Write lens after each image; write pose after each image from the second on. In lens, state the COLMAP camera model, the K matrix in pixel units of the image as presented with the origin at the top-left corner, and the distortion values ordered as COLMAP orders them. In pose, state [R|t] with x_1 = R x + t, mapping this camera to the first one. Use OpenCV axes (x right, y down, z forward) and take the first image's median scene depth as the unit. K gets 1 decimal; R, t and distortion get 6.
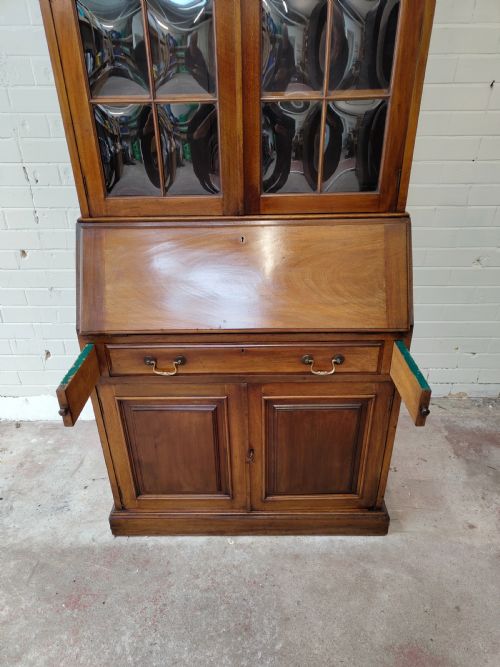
lens RADIAL K [[464.1, 0, 247.0], [0, 464.1, 342.7], [0, 0, 1]] dist [0.004166, -0.001166]
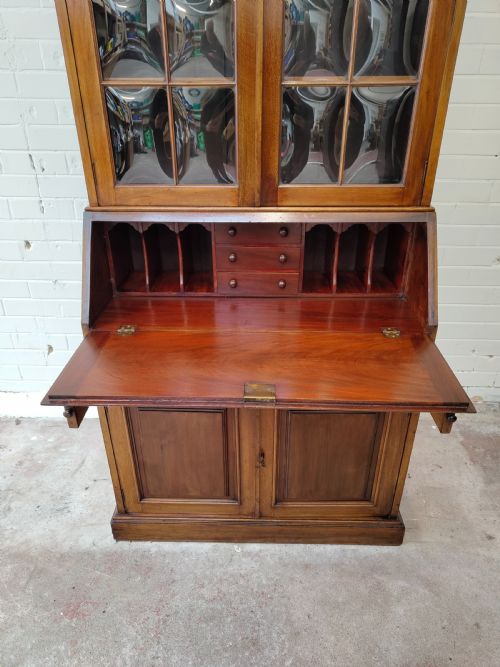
lens RADIAL K [[464.1, 0, 248.3], [0, 464.1, 337.8], [0, 0, 1]] dist [0.004166, -0.001166]
pose [[0.999827, 0.018470, -0.002153, -0.021904], [-0.018487, 0.999795, -0.008241, 0.002032], [0.002000, 0.008279, 0.999964, 0.046793]]
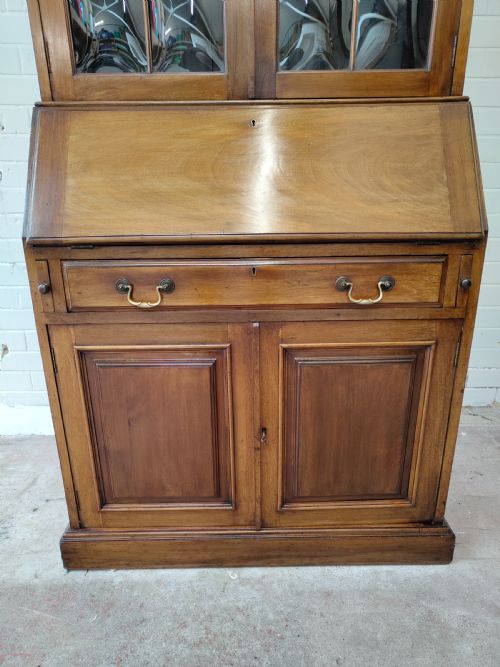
lens RADIAL K [[464.1, 0, 248.3], [0, 464.1, 341.1], [0, 0, 1]] dist [0.004166, -0.001166]
pose [[0.999742, 0.000041, 0.022726, -0.031191], [0.003818, 0.985488, -0.169702, 0.226157], [-0.022404, 0.169745, 0.985233, 0.280257]]
